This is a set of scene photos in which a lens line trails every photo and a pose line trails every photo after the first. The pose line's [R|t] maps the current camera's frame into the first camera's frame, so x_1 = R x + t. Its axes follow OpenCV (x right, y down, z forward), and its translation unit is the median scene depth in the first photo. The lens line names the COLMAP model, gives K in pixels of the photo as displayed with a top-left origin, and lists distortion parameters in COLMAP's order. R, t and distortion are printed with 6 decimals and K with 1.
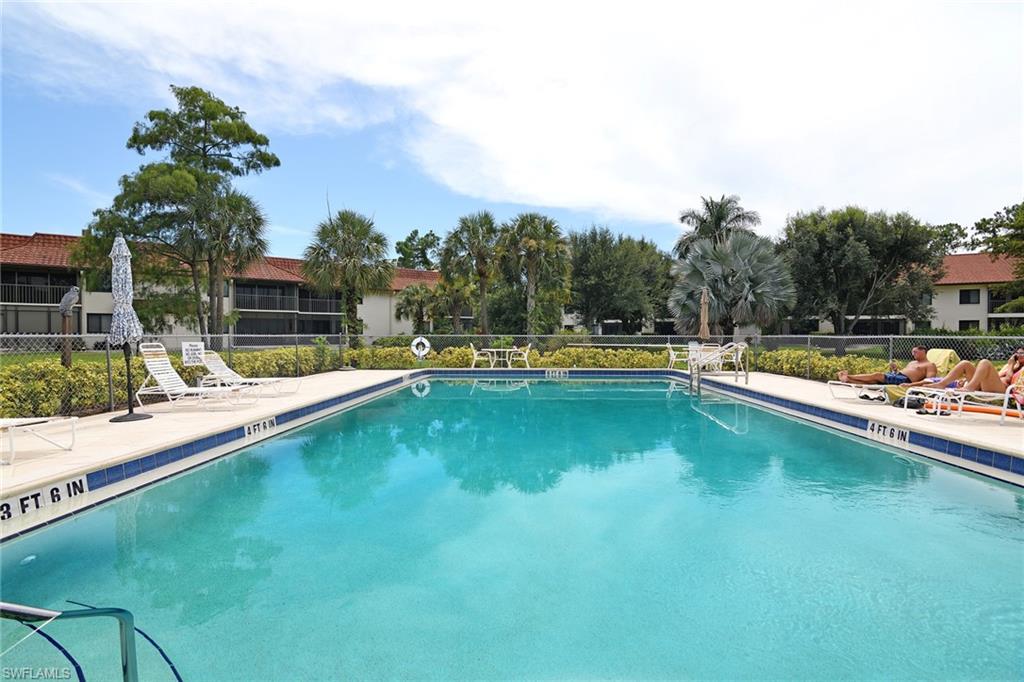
lens RADIAL K [[489.6, 0, 512.1], [0, 489.6, 339.9], [0, 0, 1]] dist [-0.025185, -0.000224]
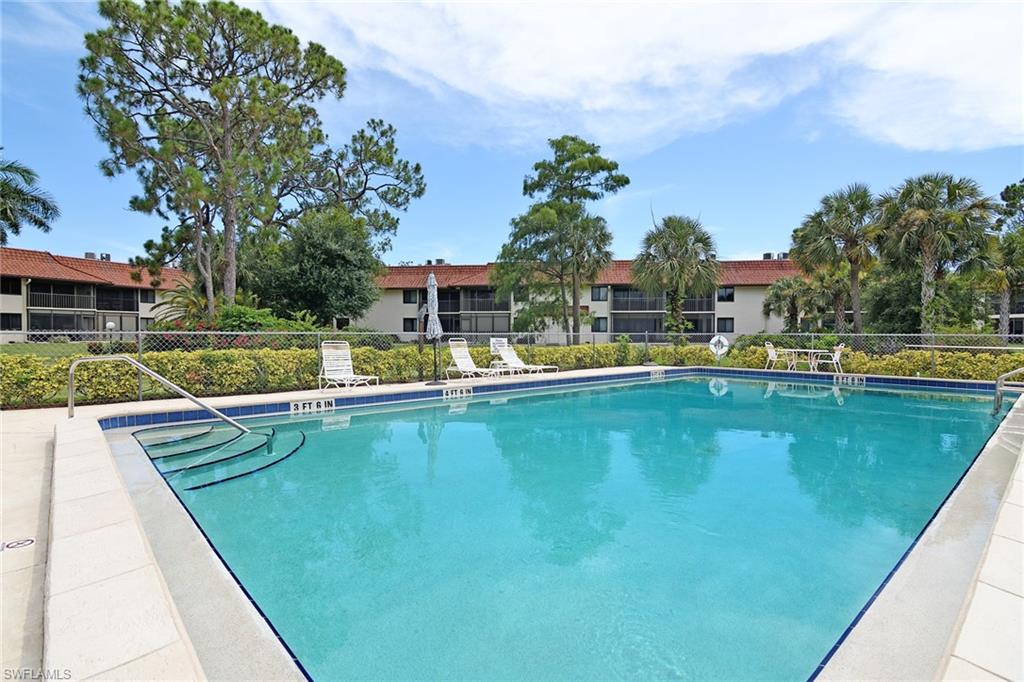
lens RADIAL K [[497.0, 0, 509.0], [0, 497.0, 337.3], [0, 0, 1]] dist [-0.001157, -0.000256]
pose [[0.699858, 0.007004, -0.714248, 0.161036], [-0.007914, 0.999967, 0.002051, -0.000936], [0.714238, 0.004217, 0.699890, -0.009602]]
